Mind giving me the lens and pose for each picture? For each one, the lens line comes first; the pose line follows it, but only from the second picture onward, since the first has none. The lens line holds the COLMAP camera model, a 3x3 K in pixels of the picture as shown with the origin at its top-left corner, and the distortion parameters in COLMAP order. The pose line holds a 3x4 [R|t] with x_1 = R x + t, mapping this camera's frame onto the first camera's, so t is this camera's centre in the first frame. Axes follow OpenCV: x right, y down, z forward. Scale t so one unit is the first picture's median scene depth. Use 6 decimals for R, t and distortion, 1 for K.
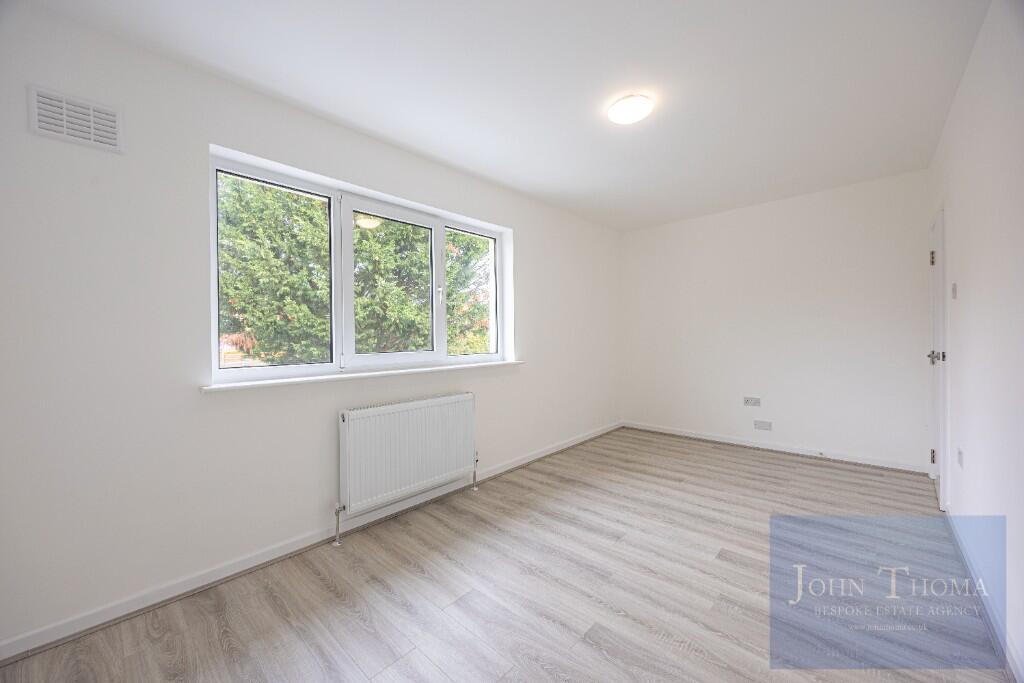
lens RADIAL K [[386.3, 0, 515.8], [0, 386.3, 339.0], [0, 0, 1]] dist [-0.007892, 0.001318]
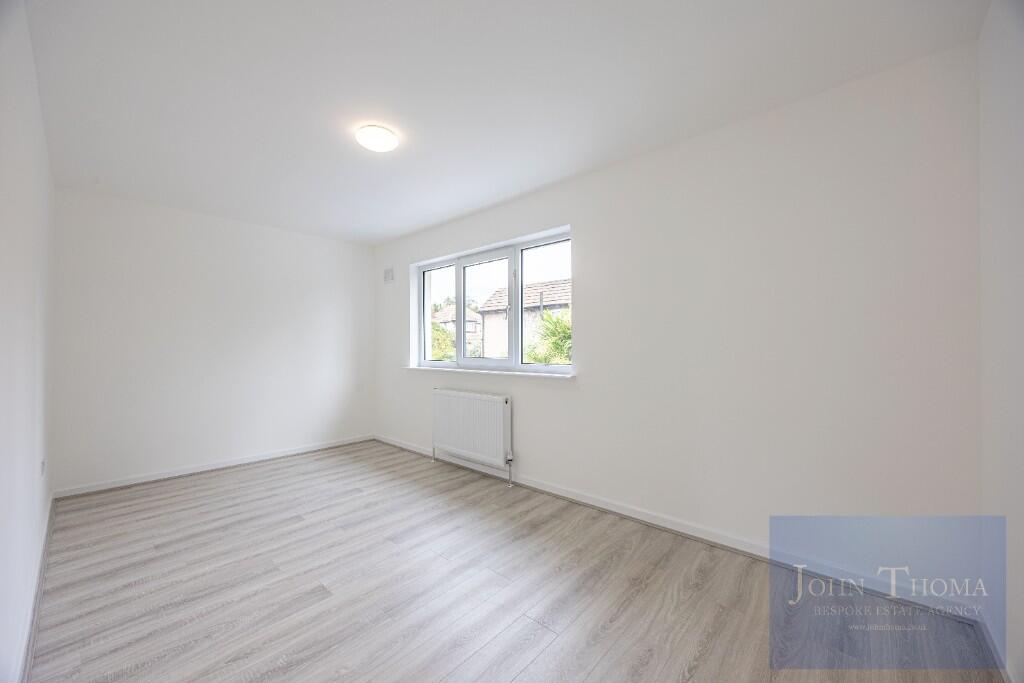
lens RADIAL K [[386.3, 0, 502.1], [0, 386.3, 348.0], [0, 0, 1]] dist [-0.007892, 0.001318]
pose [[0.010113, 0.022445, -0.999697, 1.250293], [-0.004816, 0.999738, 0.022398, -0.034923], [0.999937, 0.004588, 0.010218, 1.223863]]
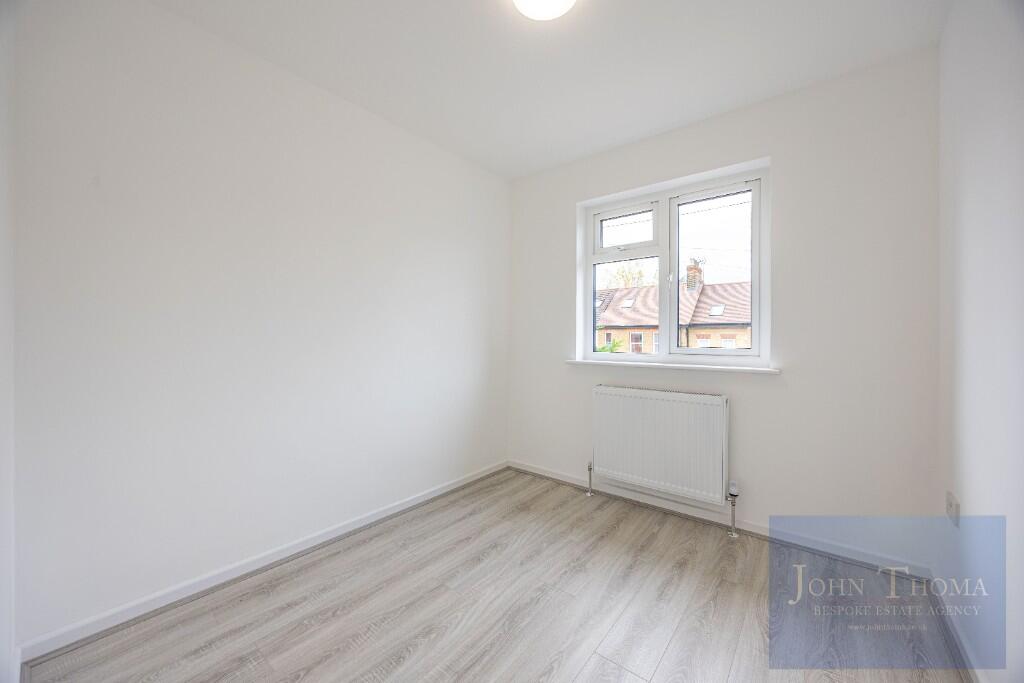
lens RADIAL K [[386.3, 0, 511.6], [0, 386.3, 345.9], [0, 0, 1]] dist [-0.007892, 0.001318]
pose [[0.069681, 0.055248, -0.996038, 0.726315], [0.002682, 0.998451, 0.055570, -0.018131], [0.997566, -0.006544, 0.069425, 0.656271]]
